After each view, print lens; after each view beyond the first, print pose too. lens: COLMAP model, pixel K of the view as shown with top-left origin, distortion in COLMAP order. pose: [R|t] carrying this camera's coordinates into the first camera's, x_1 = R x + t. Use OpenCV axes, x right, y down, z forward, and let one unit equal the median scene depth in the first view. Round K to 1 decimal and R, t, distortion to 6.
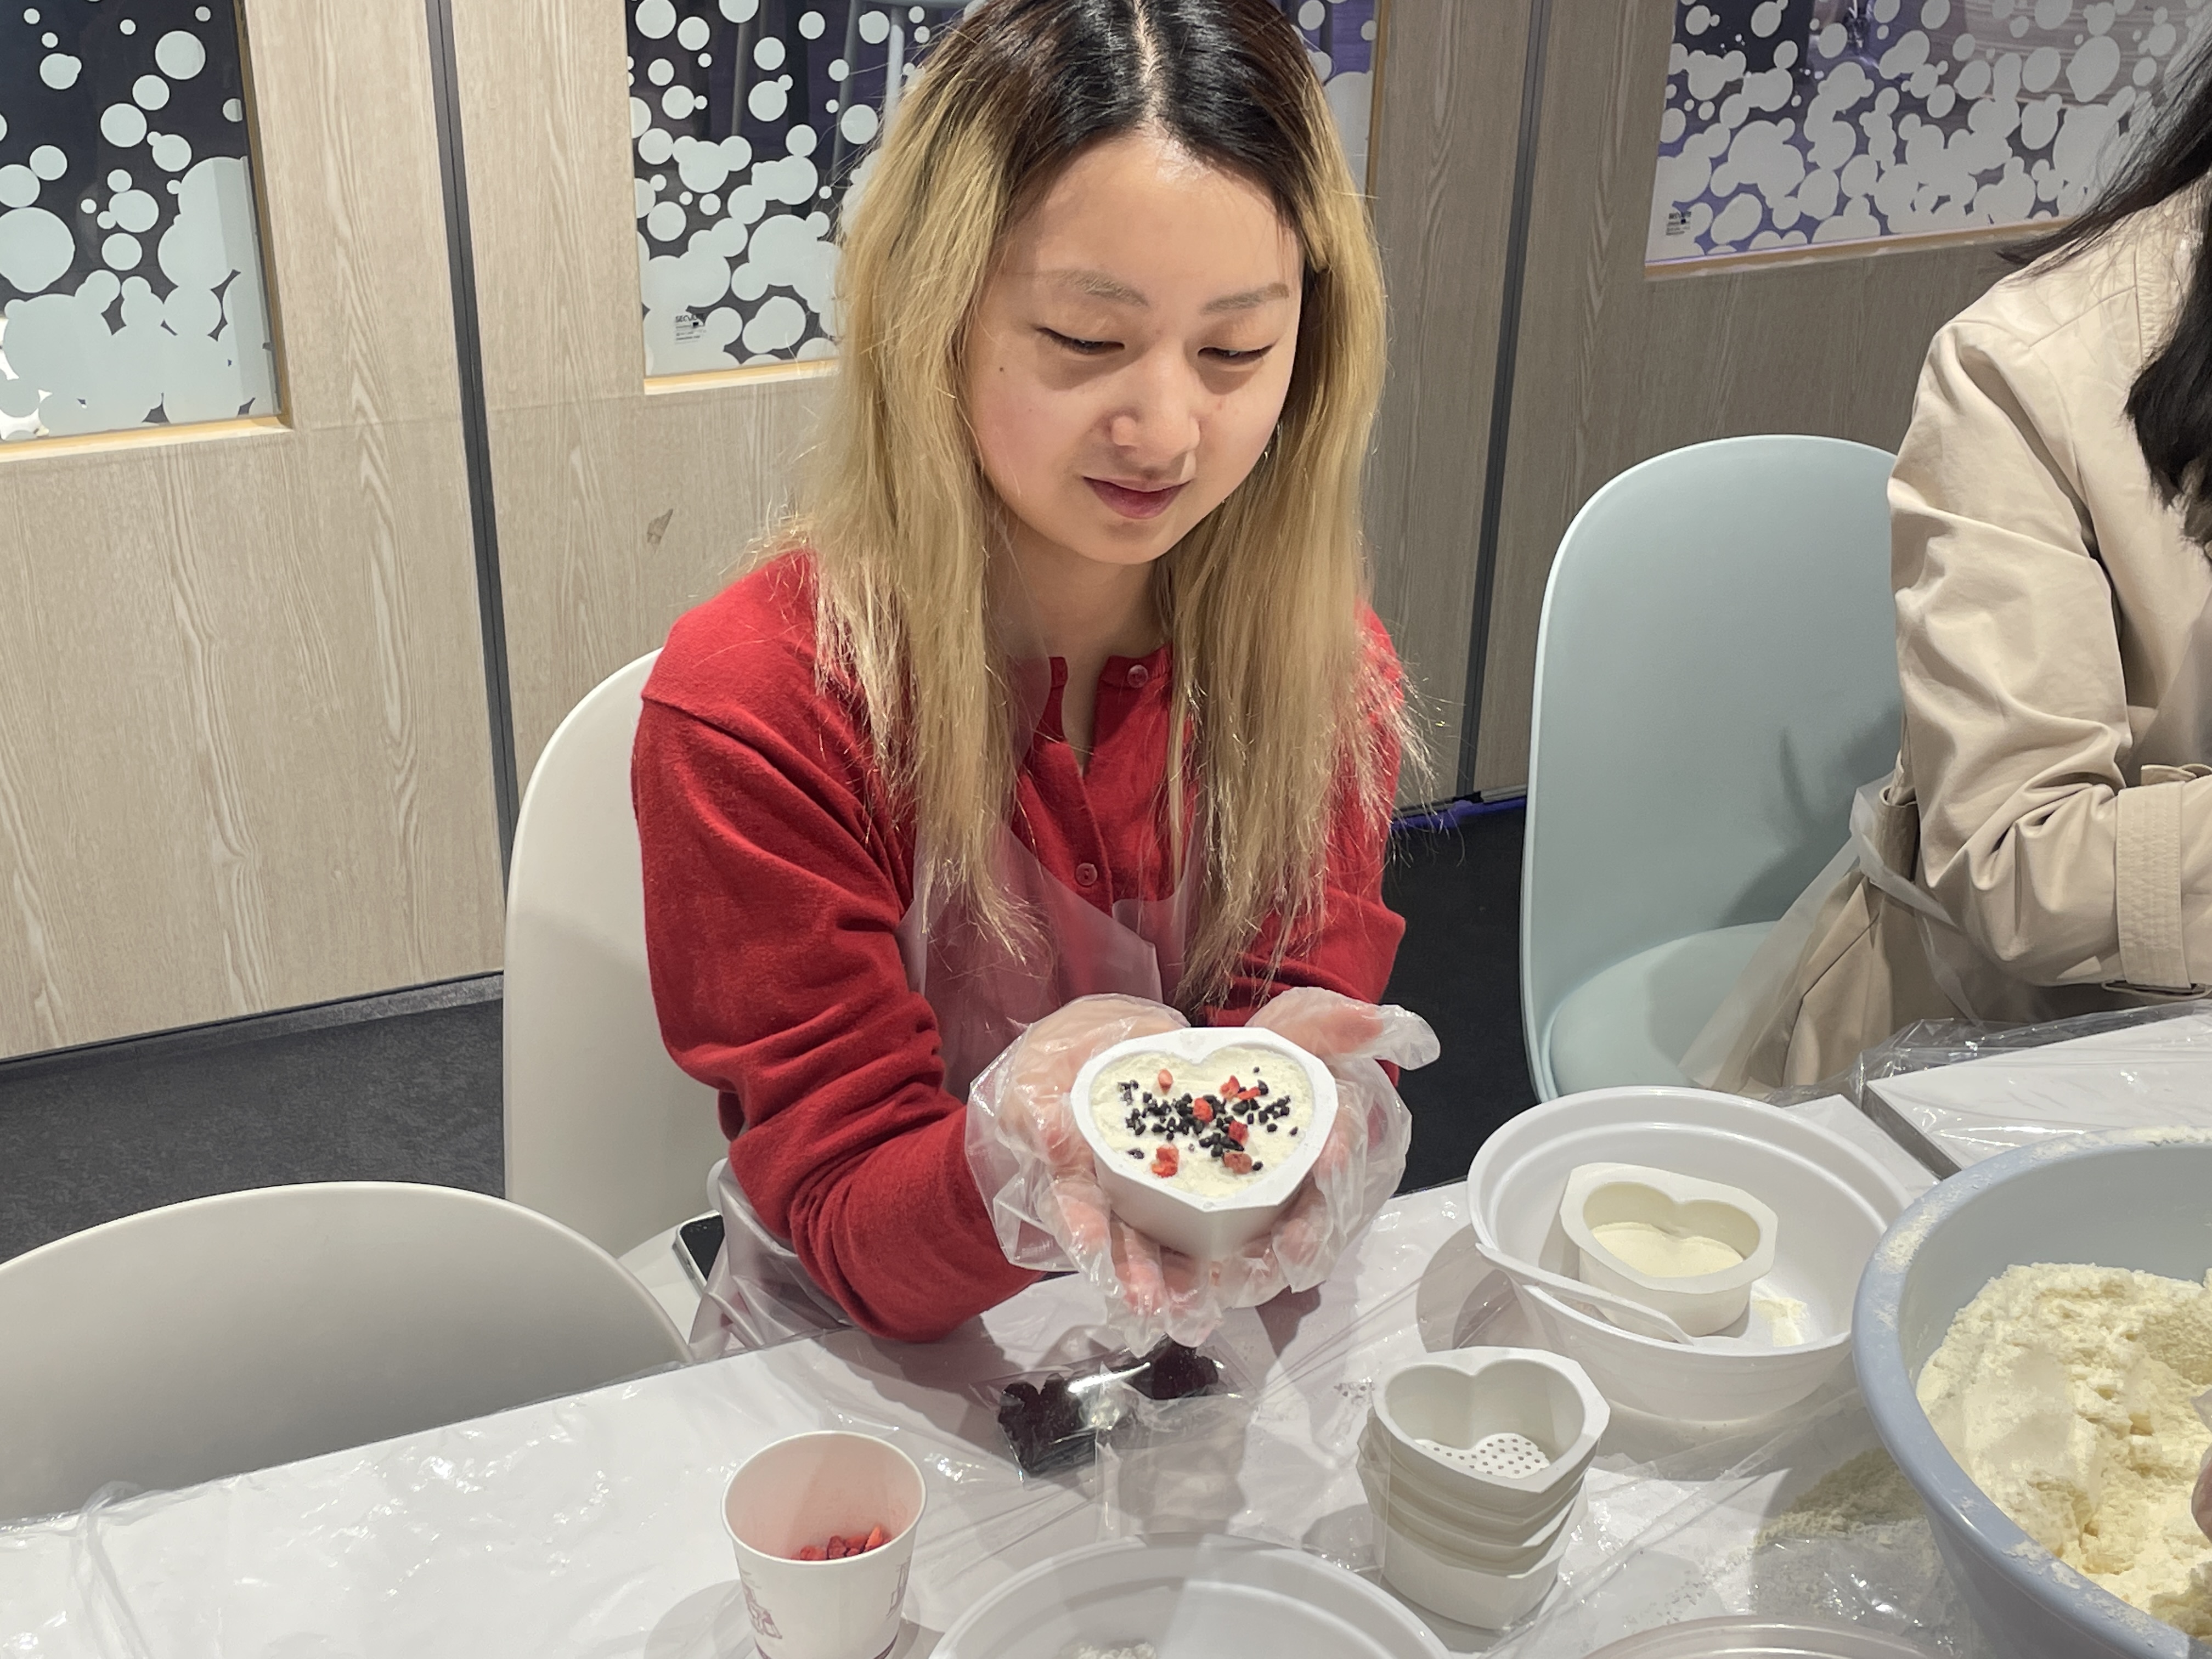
lens RADIAL K [[2903.2, 0, 1106.2], [0, 2903.2, 826.6], [0, 0, 1]] dist [0.072921, 0.000000]
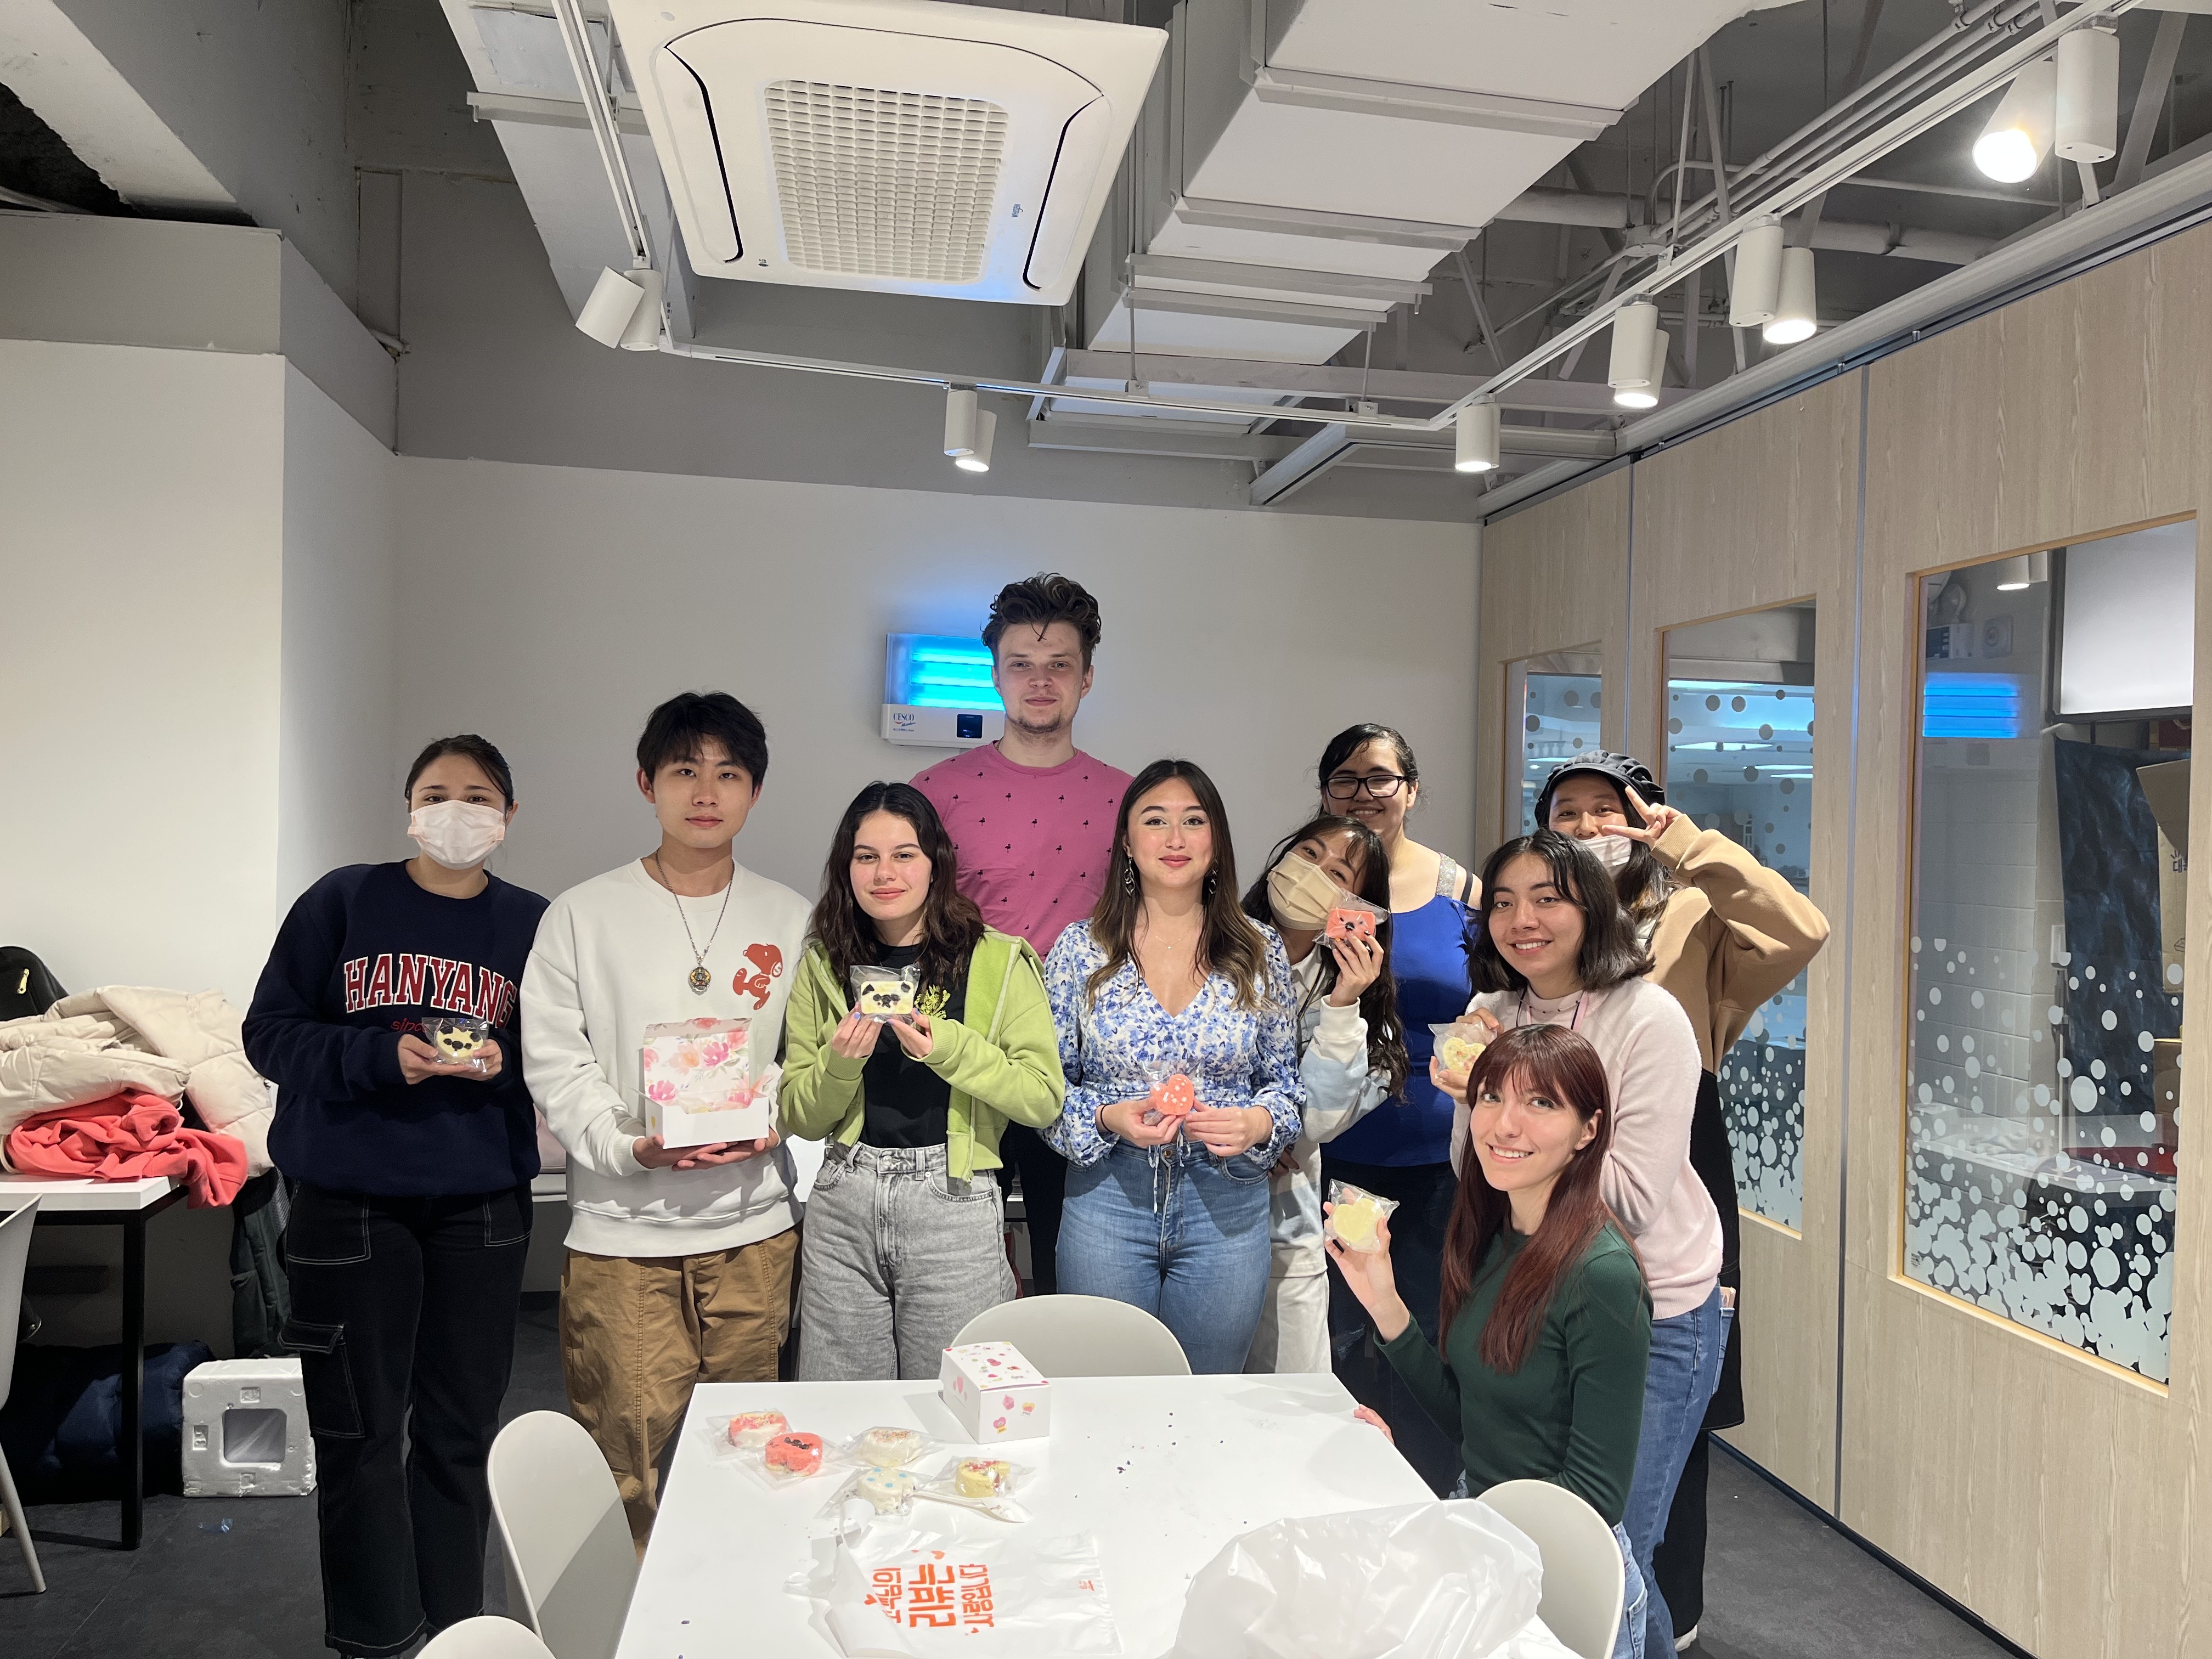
lens RADIAL K [[1663.0, 0, 1108.5], [0, 1663.0, 833.9], [0, 0, 1]] dist [-0.002747, -0.002160]
pose [[-0.189991, -0.027380, -0.981404, 1.358715], [-0.509523, 0.857206, 0.074724, -0.248996], [0.839219, 0.514245, -0.176813, 0.562716]]
